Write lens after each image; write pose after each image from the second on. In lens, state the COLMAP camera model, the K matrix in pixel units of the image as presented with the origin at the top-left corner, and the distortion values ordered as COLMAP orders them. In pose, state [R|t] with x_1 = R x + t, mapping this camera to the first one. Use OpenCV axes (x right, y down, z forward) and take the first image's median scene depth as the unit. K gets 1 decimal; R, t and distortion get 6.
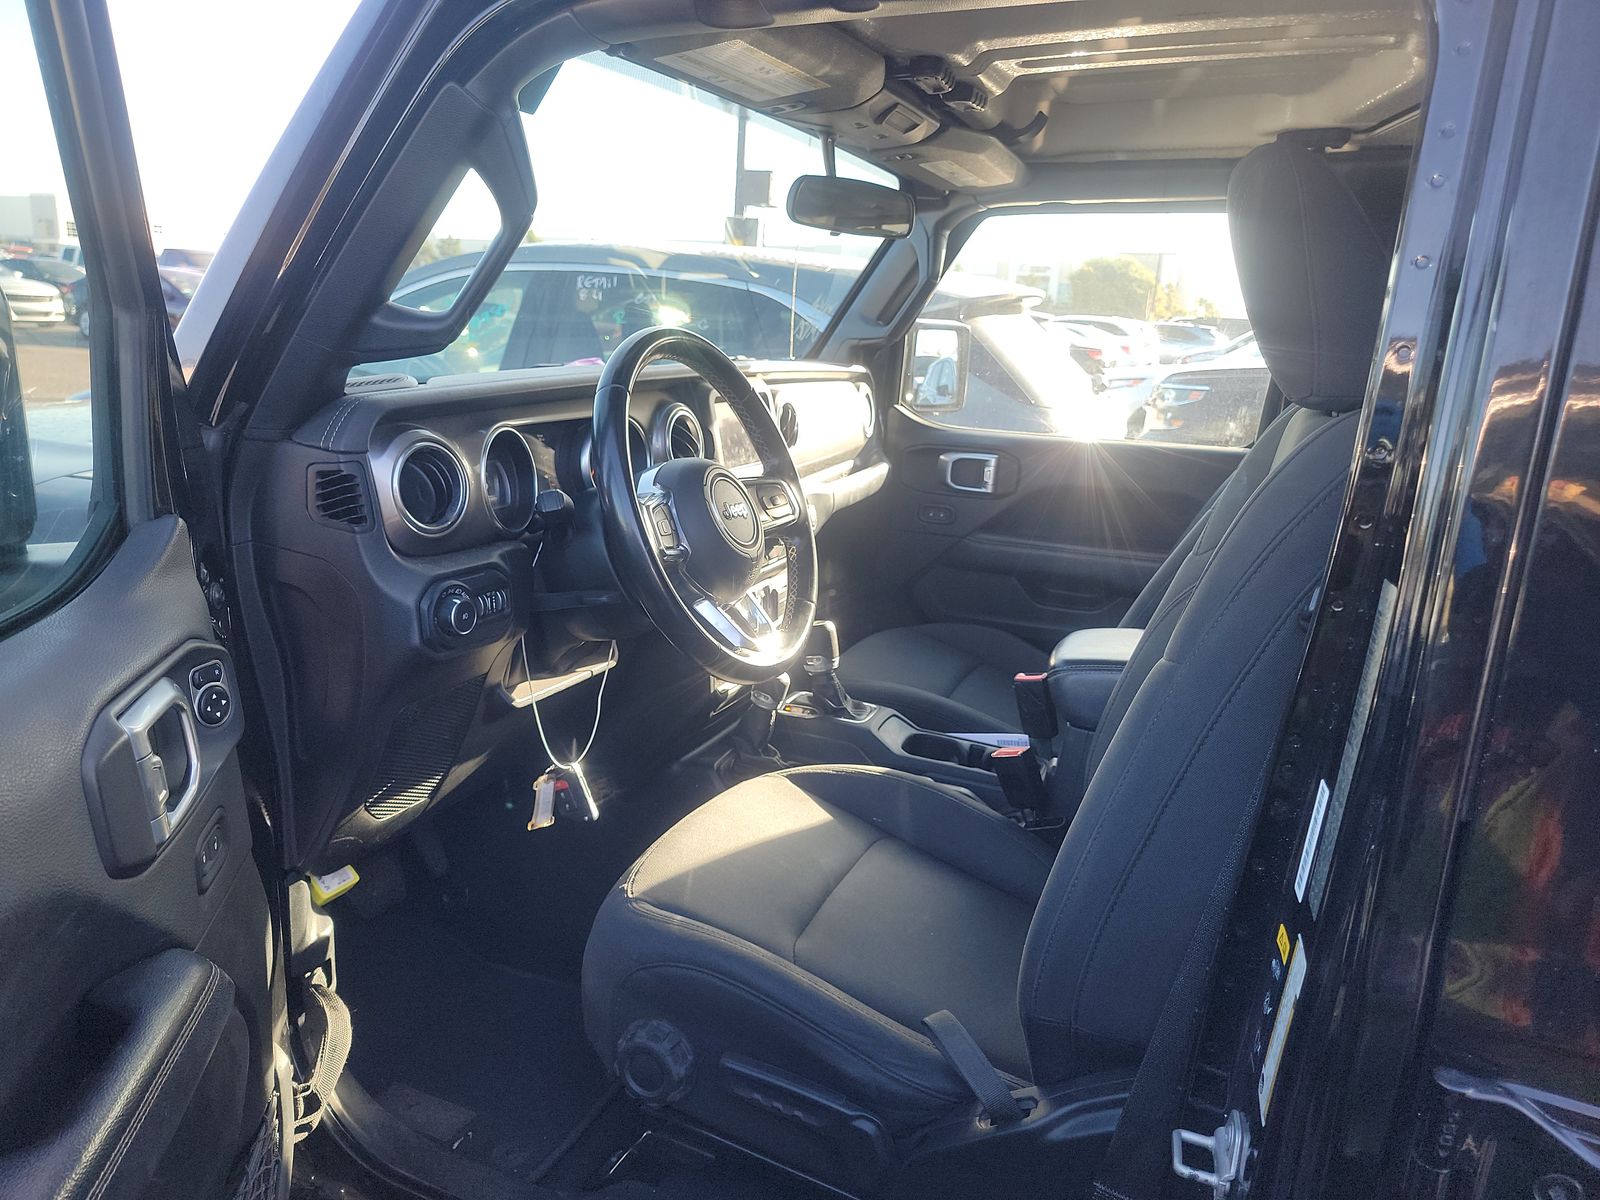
lens RADIAL K [[1094.7, 0, 808.5], [0, 1094.7, 613.4], [0, 0, 1]] dist [0.062378, -0.052950]
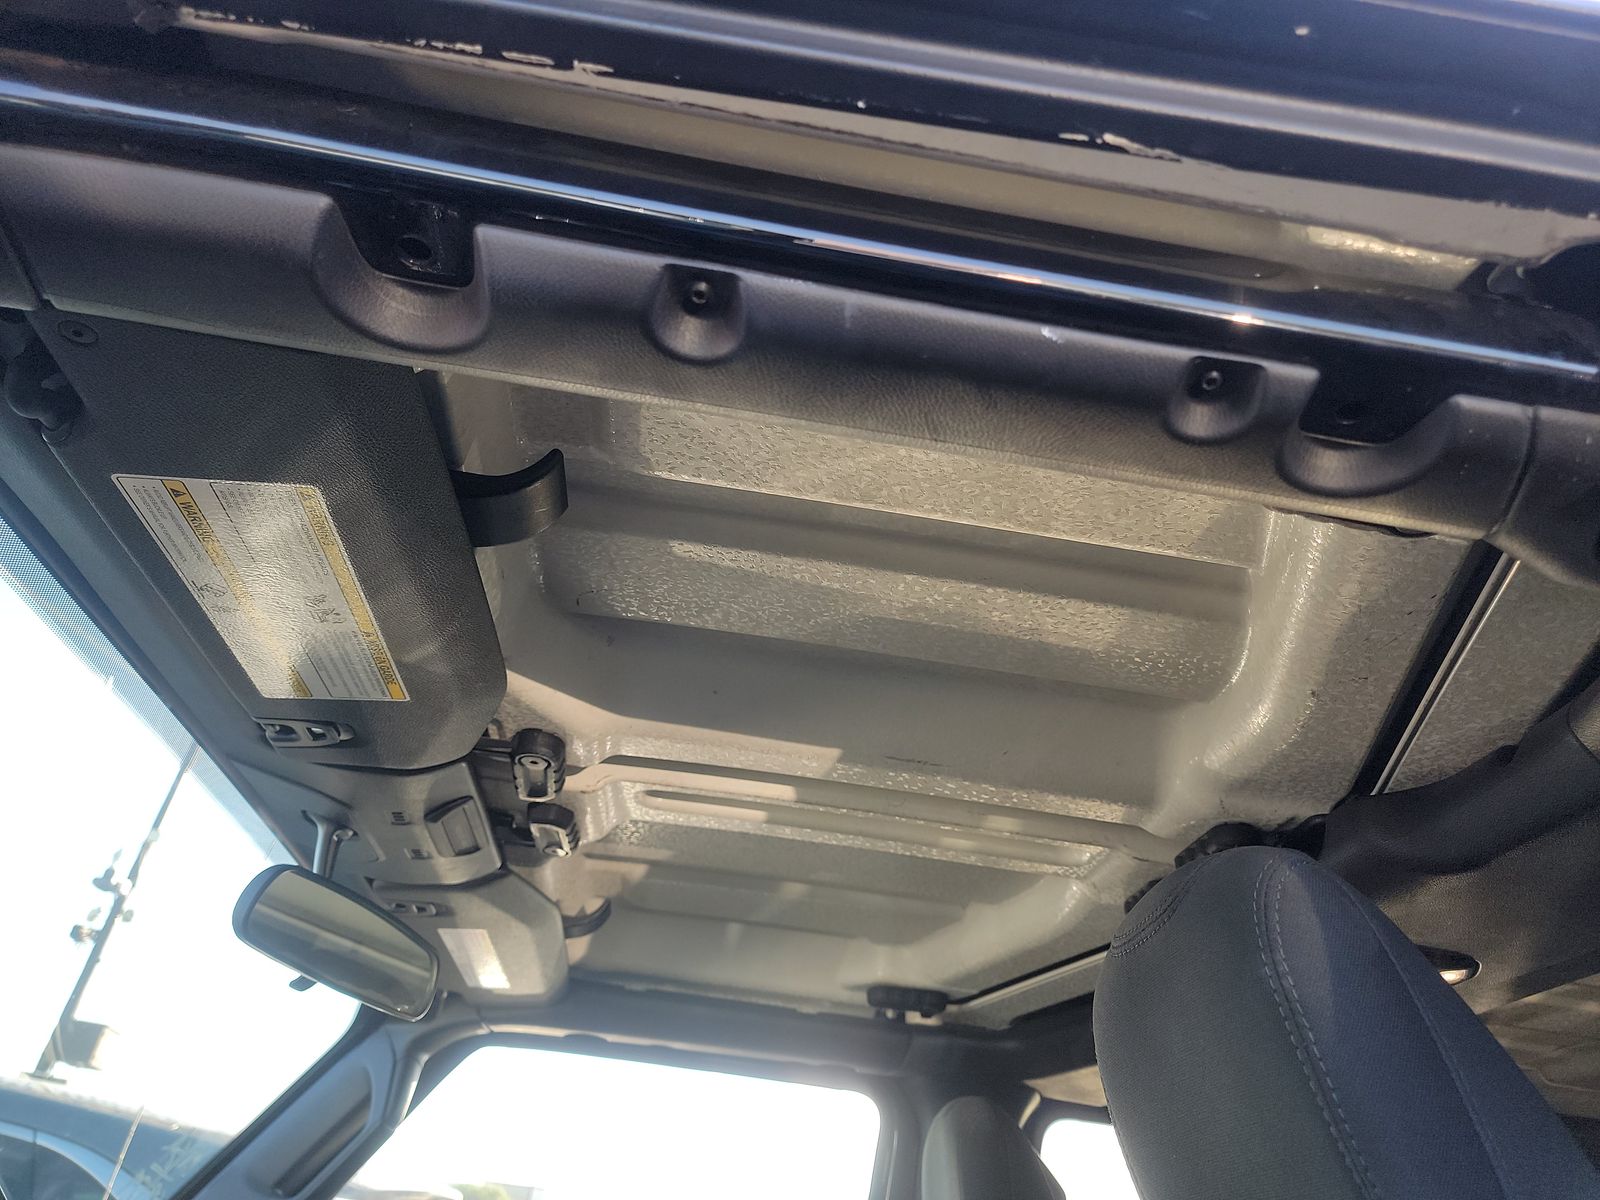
lens RADIAL K [[1094.7, 0, 808.5], [0, 1094.7, 613.4], [0, 0, 1]] dist [0.062378, -0.052950]
pose [[0.865265, 0.316663, 0.388640, -0.012619], [0.051616, 0.714848, -0.697372, -0.023519], [-0.498651, 0.623472, 0.602188, 0.146444]]
